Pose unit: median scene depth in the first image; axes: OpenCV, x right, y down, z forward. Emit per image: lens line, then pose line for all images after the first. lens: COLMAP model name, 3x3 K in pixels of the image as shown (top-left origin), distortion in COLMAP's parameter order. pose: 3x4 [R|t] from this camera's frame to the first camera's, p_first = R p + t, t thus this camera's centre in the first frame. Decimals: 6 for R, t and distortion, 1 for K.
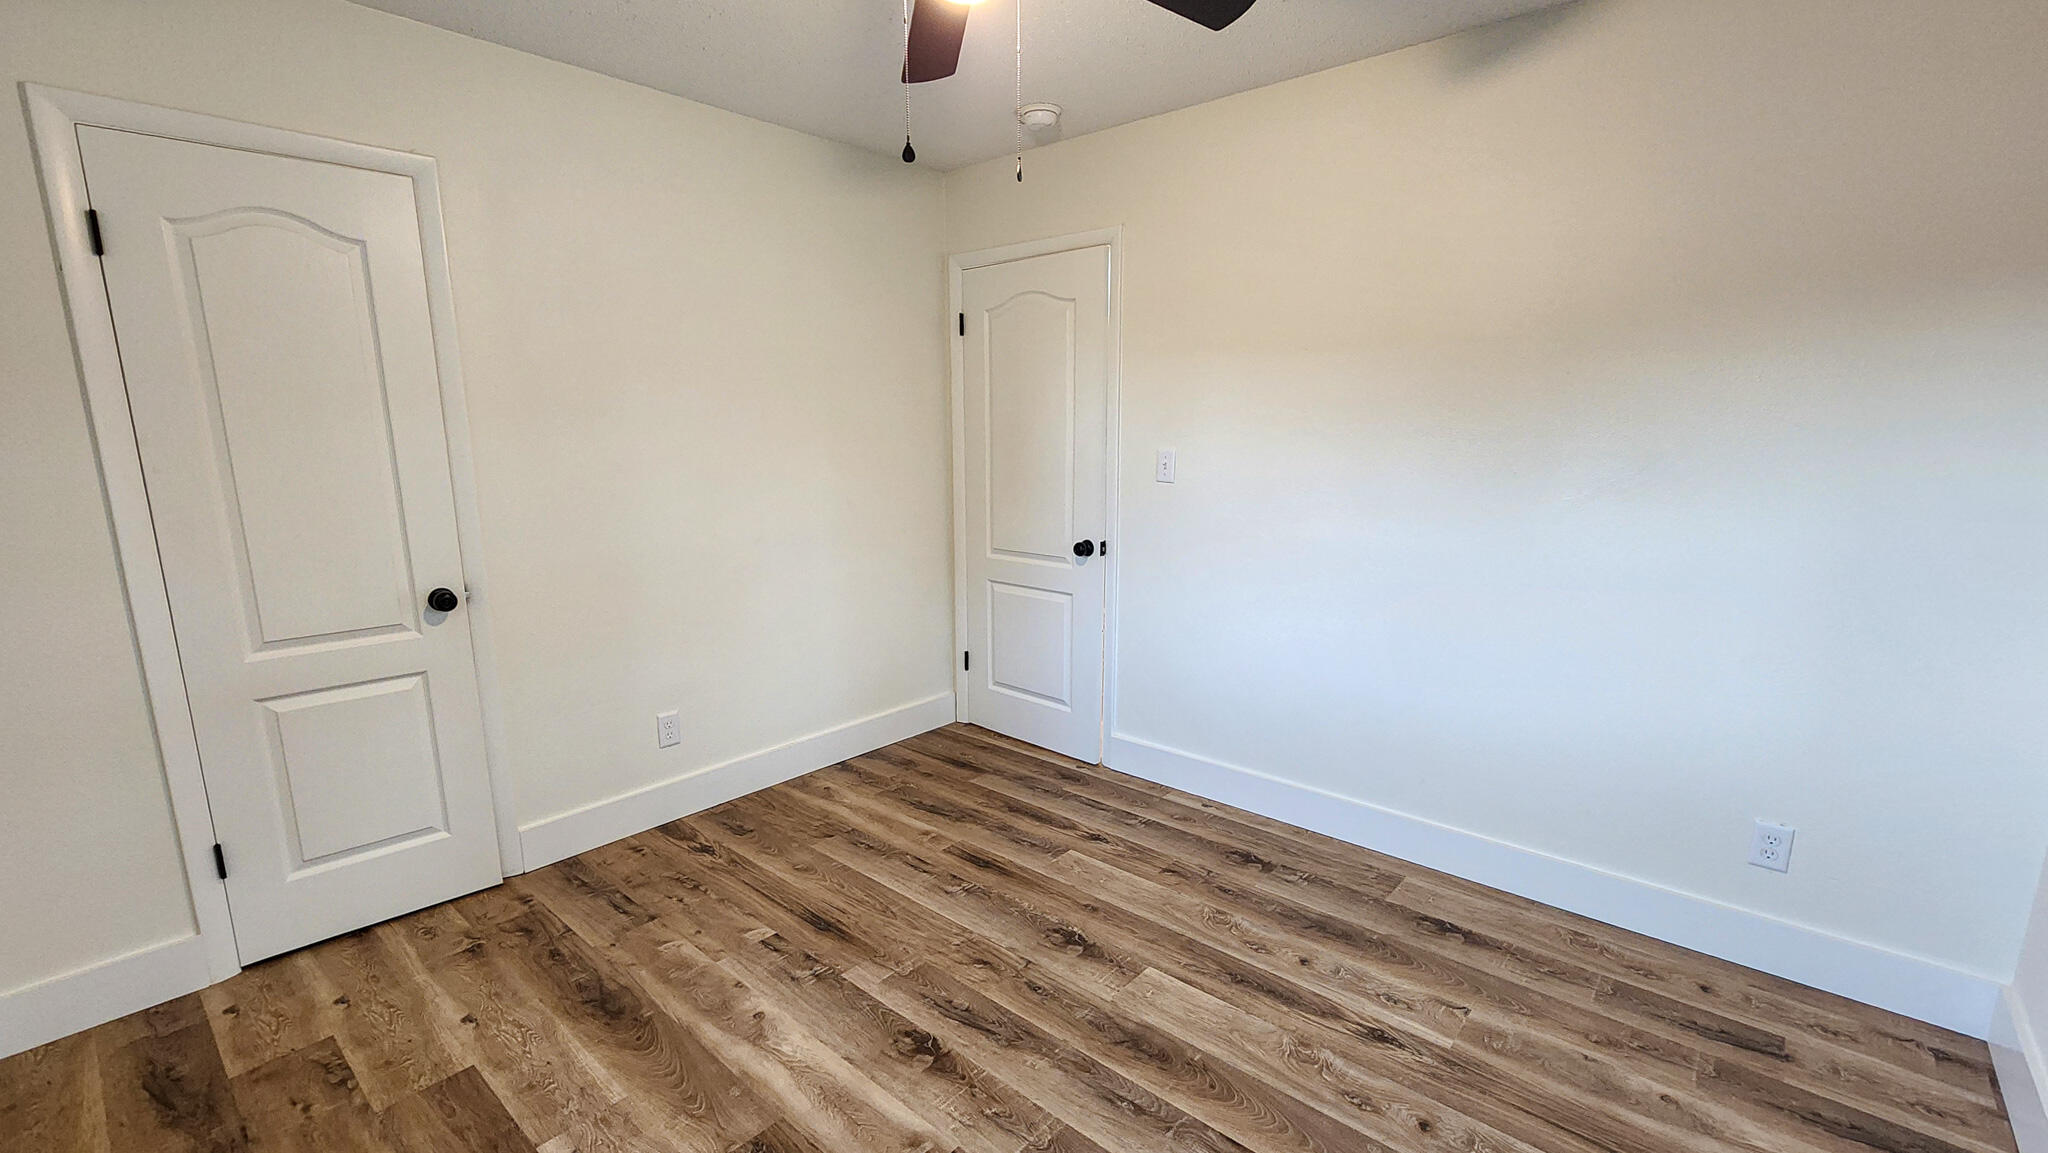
lens RADIAL K [[846.8, 0, 1022.2], [0, 846.8, 596.7], [0, 0, 1]] dist [0.002161, 0.000258]
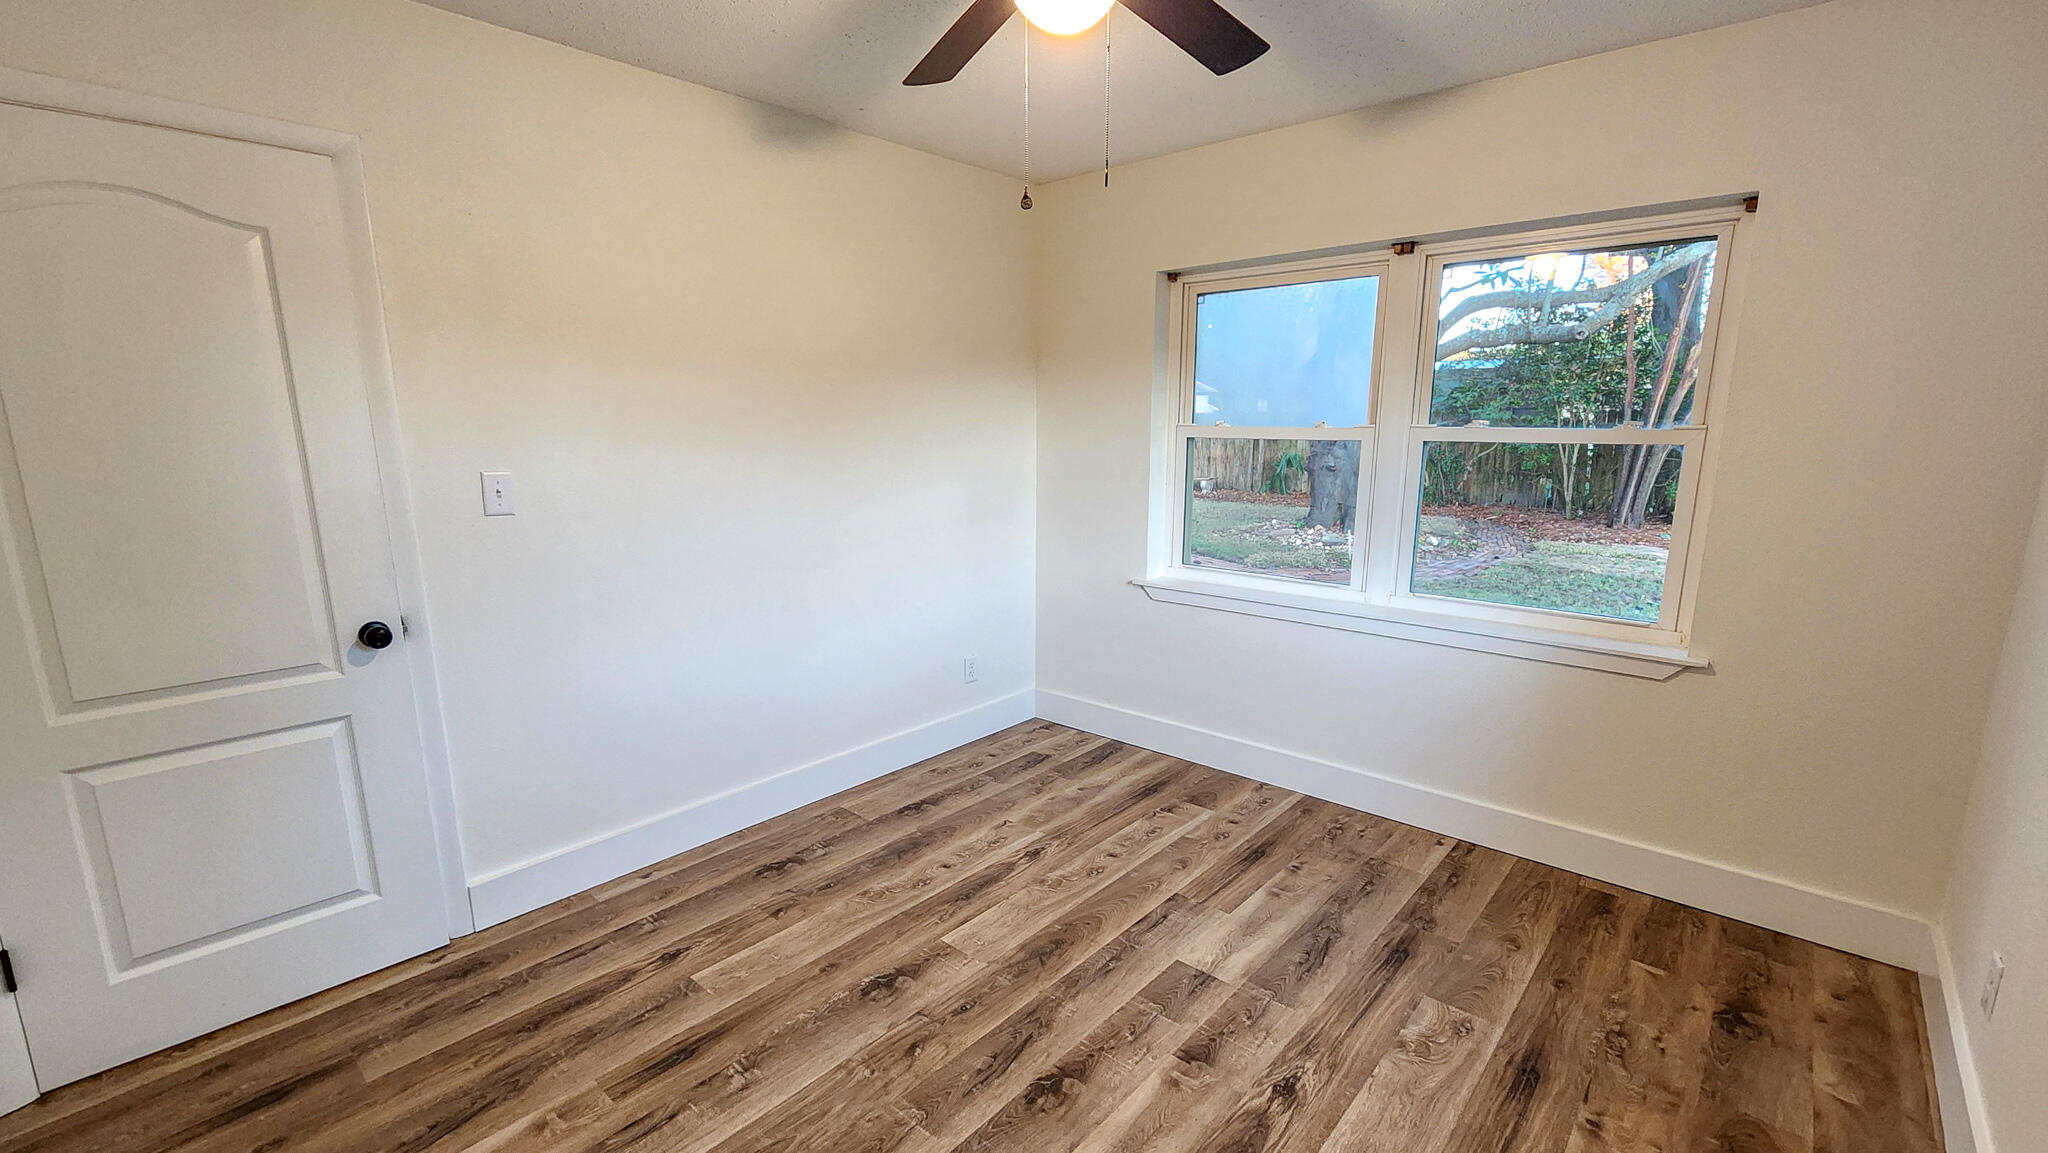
lens RADIAL K [[846.8, 0, 1022.2], [0, 846.8, 596.7], [0, 0, 1]] dist [0.002161, 0.000258]
pose [[0.040582, -0.202482, 0.978445, -0.730875], [0.205041, 0.960099, 0.190181, -0.148438], [-0.977912, 0.192903, 0.080479, 0.654522]]
